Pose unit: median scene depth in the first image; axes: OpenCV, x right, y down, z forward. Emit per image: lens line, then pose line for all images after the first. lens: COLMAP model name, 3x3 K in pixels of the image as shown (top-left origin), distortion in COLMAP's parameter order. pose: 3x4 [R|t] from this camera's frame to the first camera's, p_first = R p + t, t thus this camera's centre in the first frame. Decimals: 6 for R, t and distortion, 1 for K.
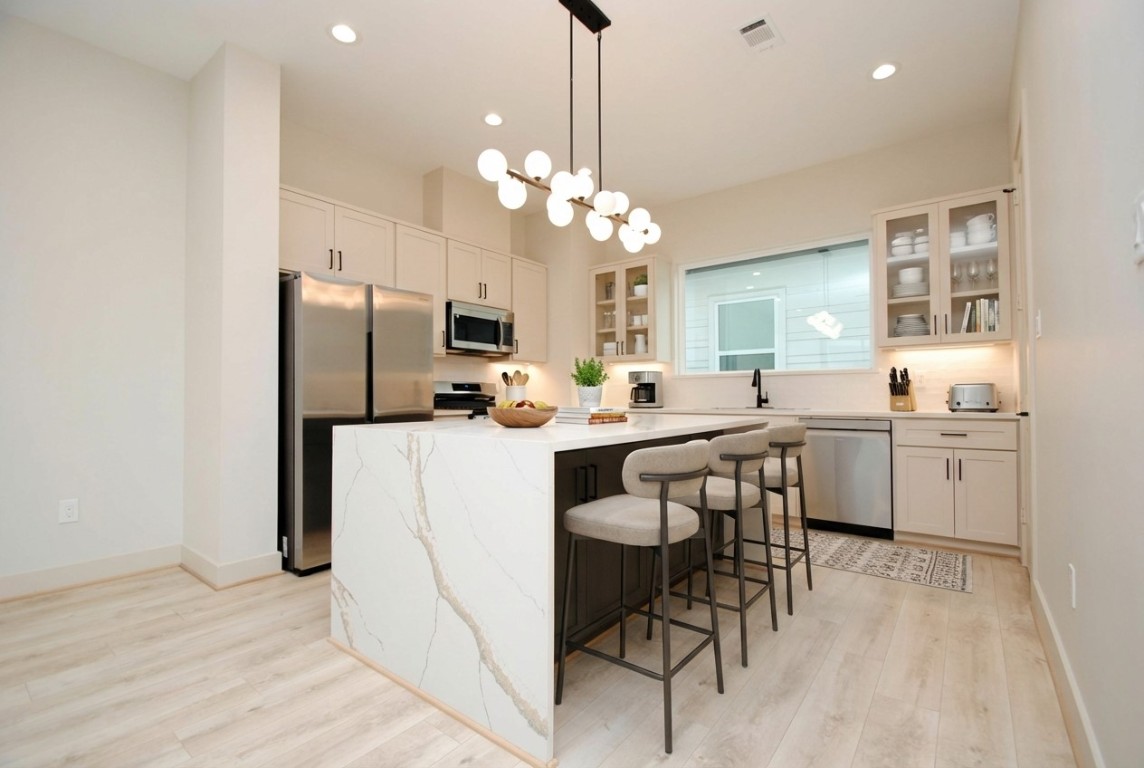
lens RADIAL K [[501.9, 0, 581.7], [0, 501.9, 388.2], [0, 0, 1]] dist [0.003361, -0.011034]
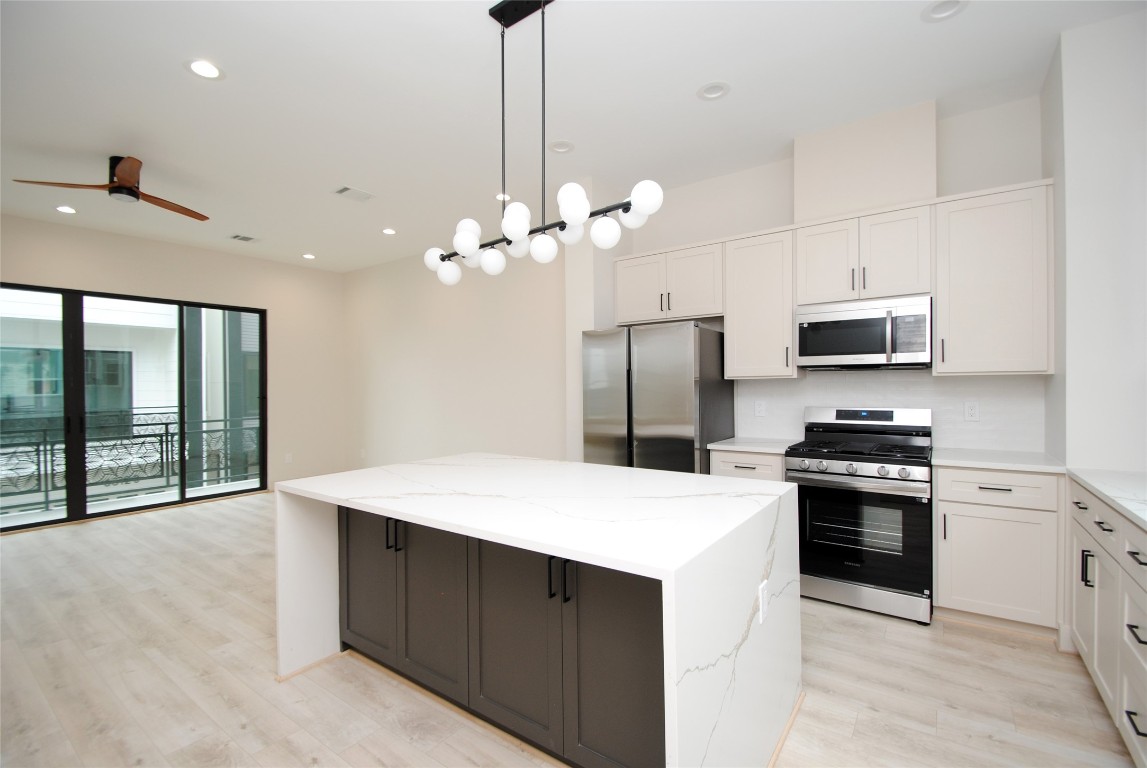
lens RADIAL K [[503.2, 0, 583.2], [0, 503.2, 388.2], [0, 0, 1]] dist [0.003361, -0.011034]
pose [[0.034493, 0.006101, -0.999386, 0.518270], [0.025007, 0.999663, 0.006966, -0.060484], [0.999092, -0.025232, 0.034329, 0.628708]]
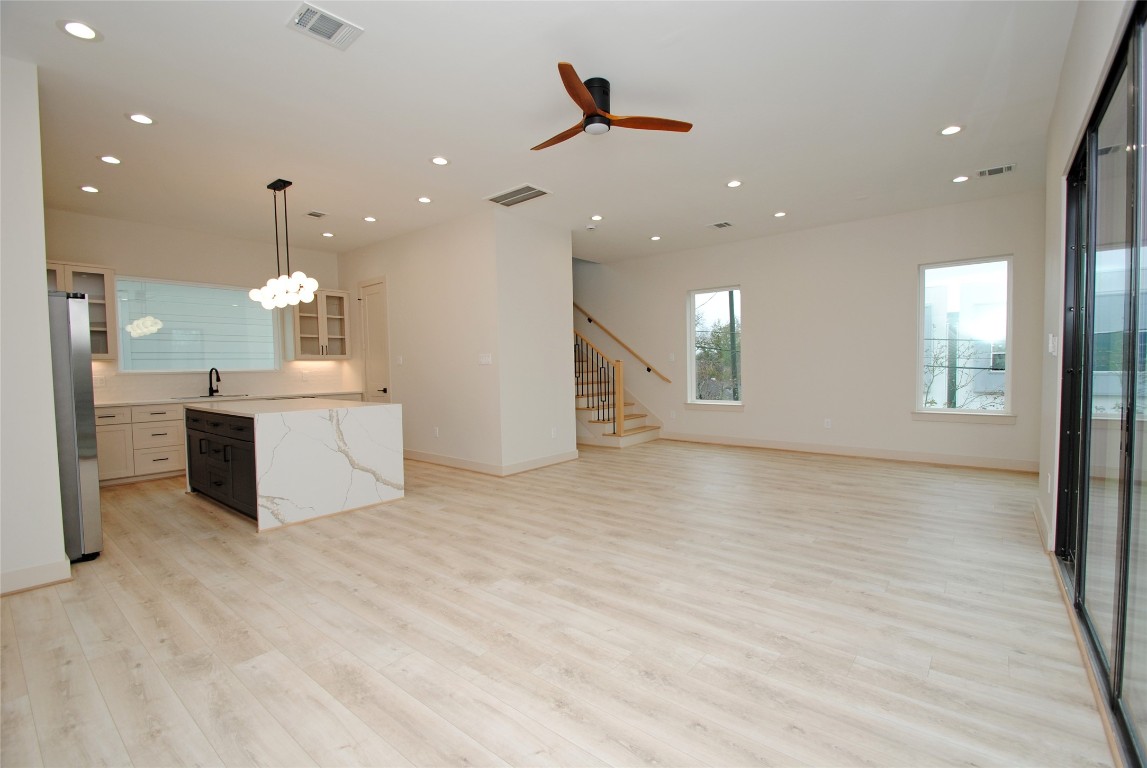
lens RADIAL K [[503.2, 0, 583.2], [0, 503.2, 388.2], [0, 0, 1]] dist [0.003361, -0.011034]
pose [[0.031046, -0.038240, 0.998786, -1.095788], [-0.000766, 0.999267, 0.038282, -0.041306], [-0.999518, -0.001953, 0.030994, -0.106091]]
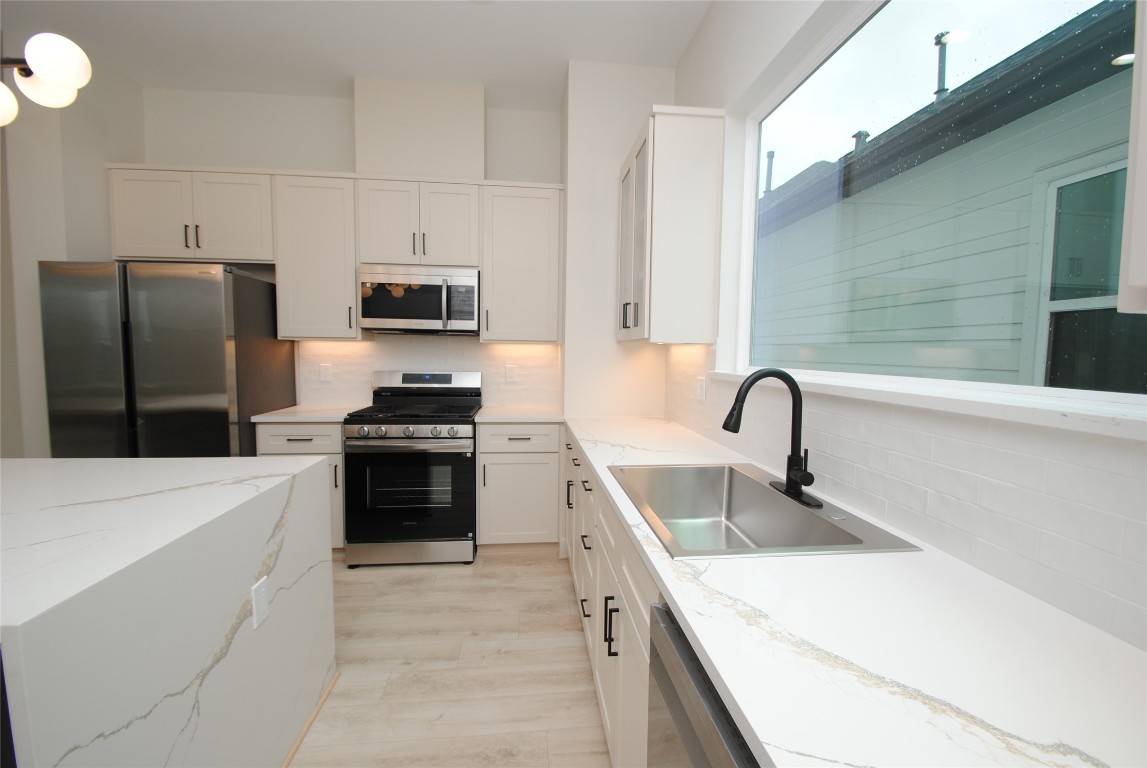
lens RADIAL K [[503.2, 0, 583.2], [0, 503.2, 388.2], [0, 0, 1]] dist [0.003361, -0.011034]
pose [[0.696274, 0.067675, -0.714579, 0.510836], [-0.005731, 0.996038, 0.088748, -0.060331], [0.717753, -0.057698, 0.693903, 0.705156]]
